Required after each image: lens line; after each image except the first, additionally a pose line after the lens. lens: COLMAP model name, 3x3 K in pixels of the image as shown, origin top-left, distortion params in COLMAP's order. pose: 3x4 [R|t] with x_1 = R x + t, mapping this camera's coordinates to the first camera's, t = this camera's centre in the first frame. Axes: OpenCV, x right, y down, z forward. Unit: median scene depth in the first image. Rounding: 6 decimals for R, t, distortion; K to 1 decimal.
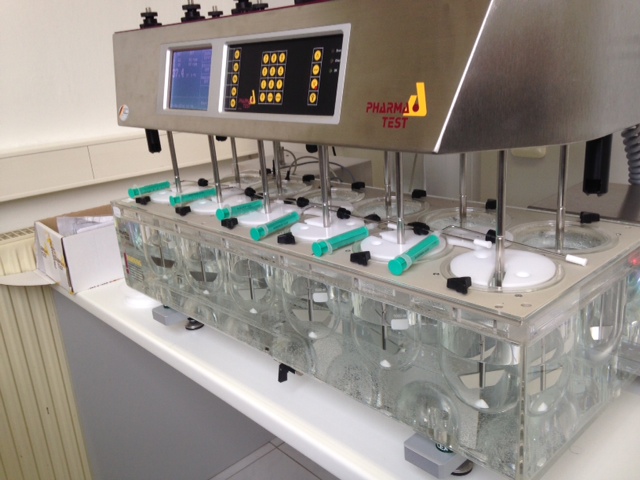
lens RADIAL K [[590.9, 0, 346.5], [0, 590.9, 232.4], [0, 0, 1]] dist [0.115015, -0.181320]
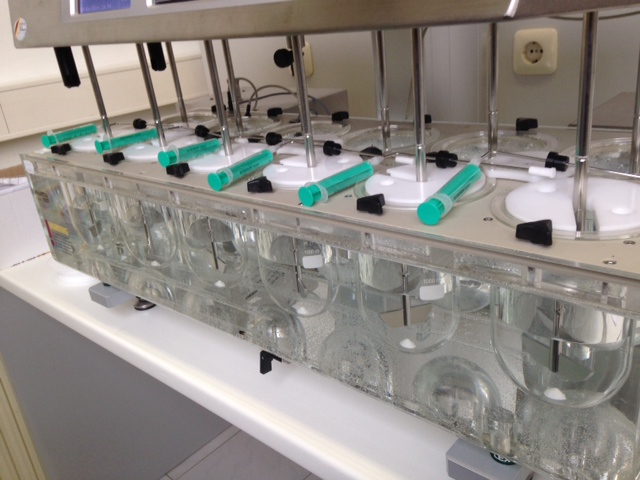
lens RADIAL K [[590.9, 0, 346.5], [0, 590.9, 232.4], [0, 0, 1]] dist [0.115015, -0.181320]
pose [[0.995354, -0.065813, 0.070279, -0.047663], [0.060204, 0.995044, 0.079136, 0.016148], [-0.075138, -0.074538, 0.994383, 0.250777]]
